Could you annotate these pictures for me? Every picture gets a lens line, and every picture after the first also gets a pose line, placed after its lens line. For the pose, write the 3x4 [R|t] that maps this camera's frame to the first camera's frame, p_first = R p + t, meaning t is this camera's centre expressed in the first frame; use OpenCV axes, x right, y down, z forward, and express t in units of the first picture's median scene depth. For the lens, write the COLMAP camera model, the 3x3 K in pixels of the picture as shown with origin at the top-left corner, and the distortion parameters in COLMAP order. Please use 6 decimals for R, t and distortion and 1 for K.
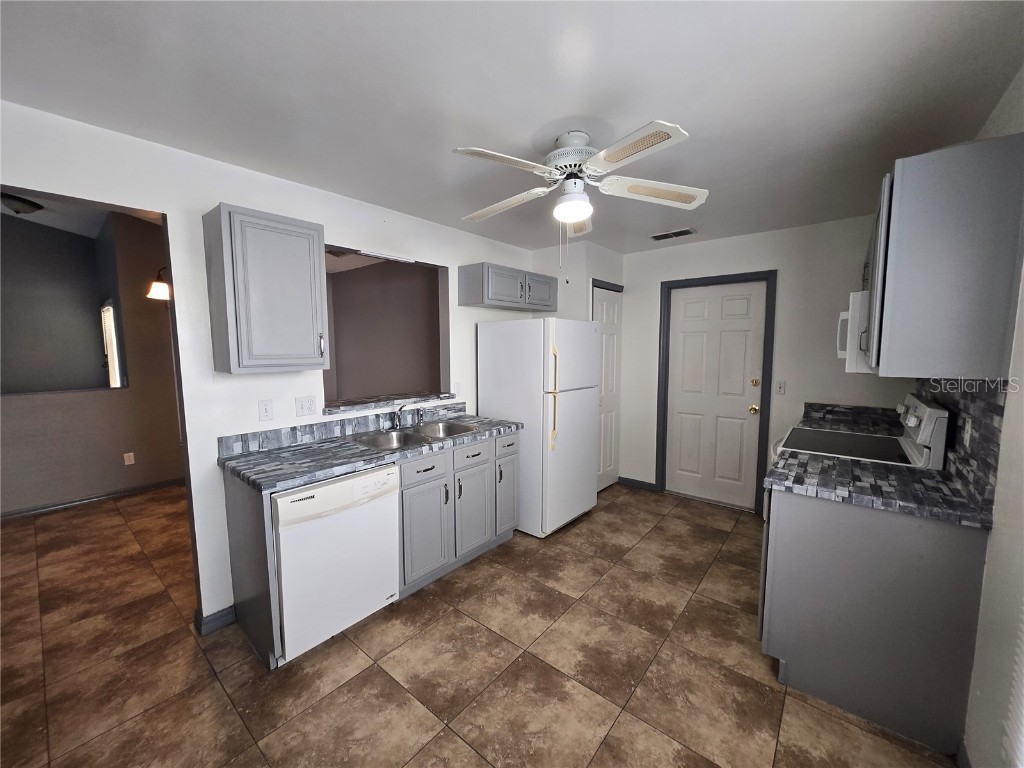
lens RADIAL K [[402.4, 0, 509.7], [0, 402.4, 386.1], [0, 0, 1]] dist [-0.002040, 0.000168]
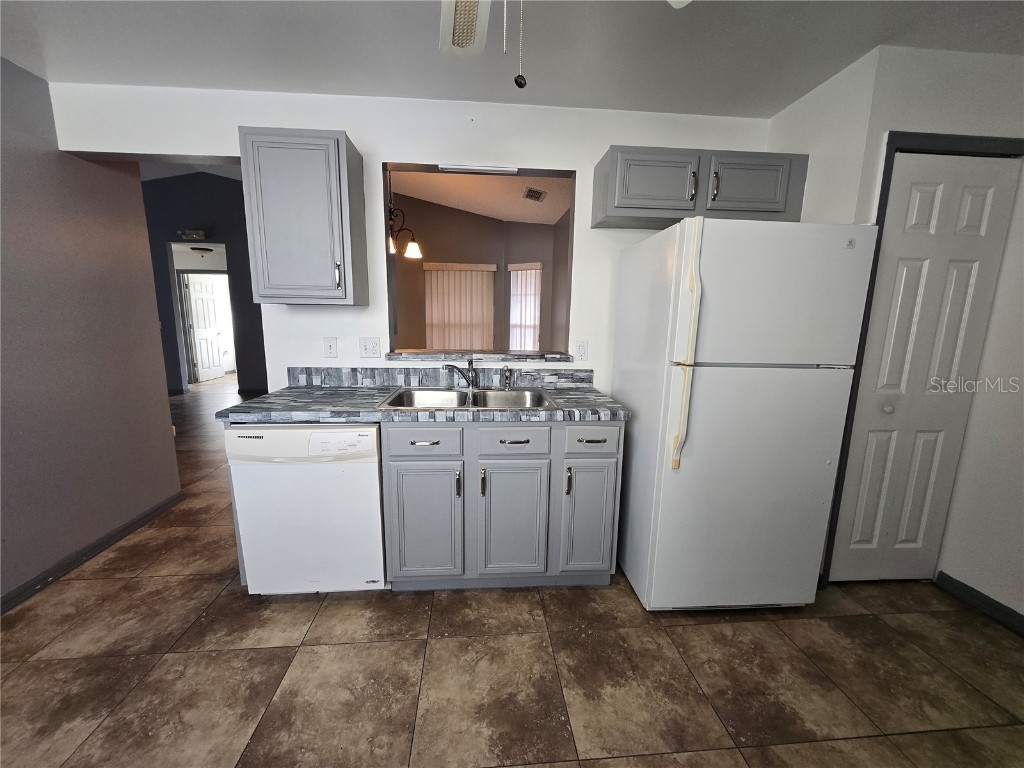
lens RADIAL K [[402.4, 0, 509.7], [0, 402.4, 386.1], [0, 0, 1]] dist [-0.002040, 0.000168]
pose [[0.701932, 0.133618, -0.699598, 0.417111], [-0.088985, 0.991001, 0.099992, 0.015717], [0.706663, -0.007934, 0.707506, 0.601607]]
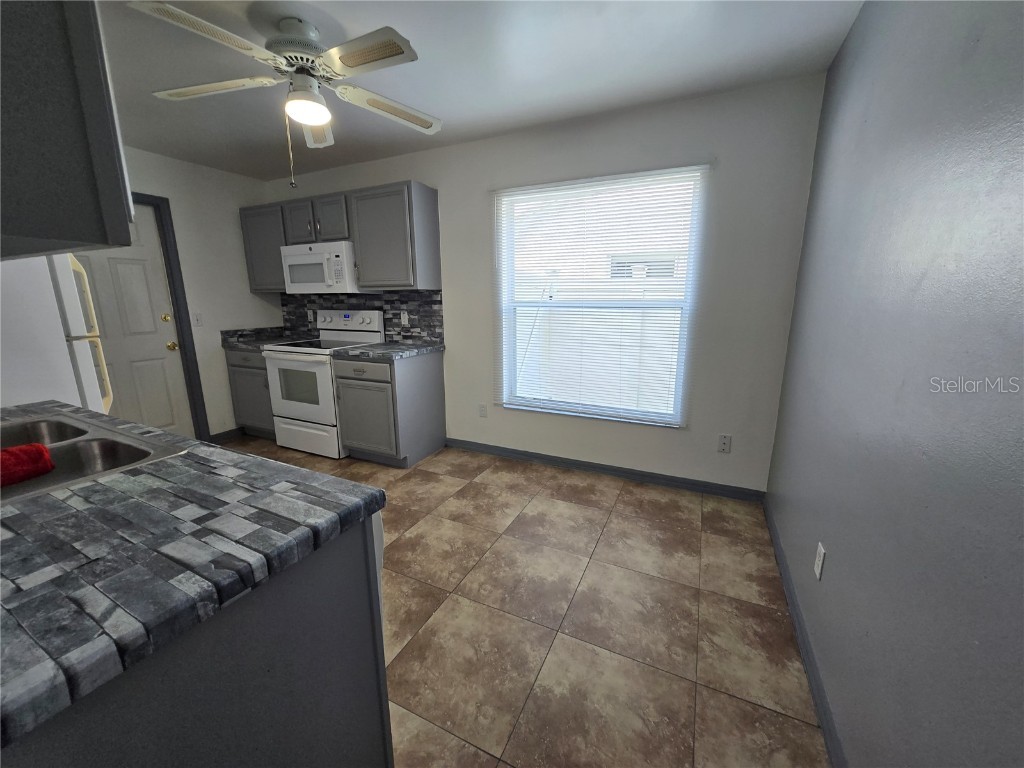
lens RADIAL K [[398.4, 0, 512.1], [0, 398.4, 389.7], [0, 0, 1]] dist [-0.001162, 0.000005]
pose [[-0.246513, -0.211287, 0.945827, -0.804460], [0.102616, 0.964769, 0.242263, 0.019355], [-0.963691, 0.156778, -0.216147, 0.689215]]
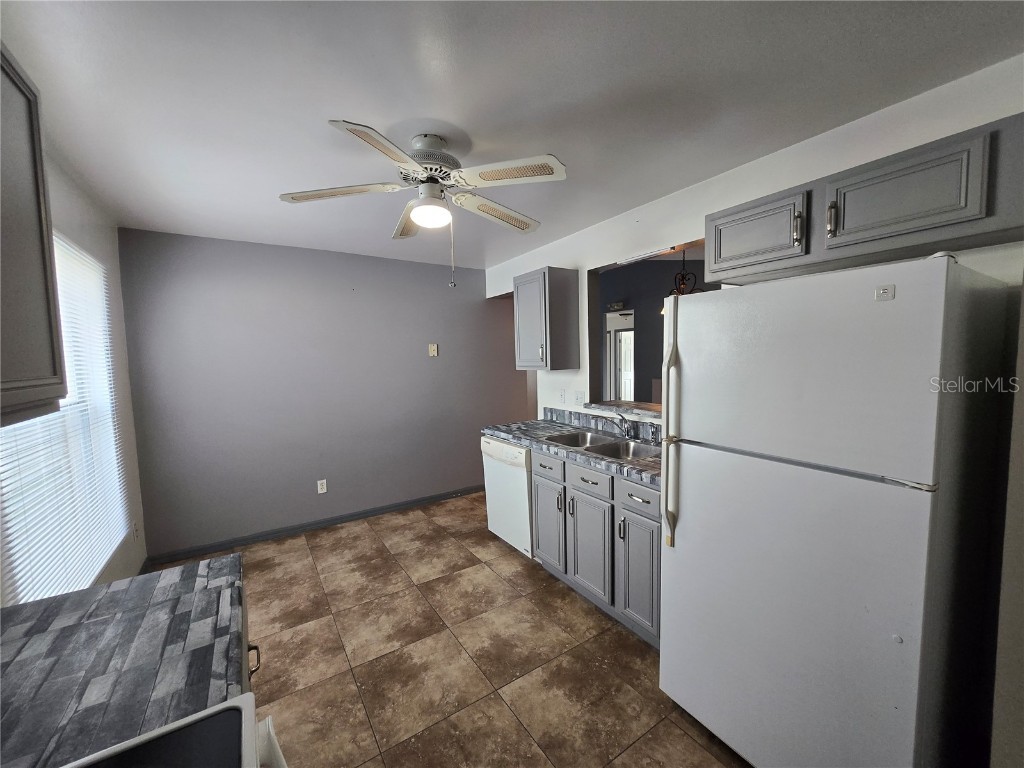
lens RADIAL K [[402.4, 0, 509.7], [0, 402.4, 386.1], [0, 0, 1]] dist [-0.002040, 0.000168]
pose [[-0.292860, 0.081277, -0.952695, 0.865475], [-0.071796, 0.991699, 0.106675, -0.121358], [0.953456, 0.099640, -0.284594, 1.226887]]
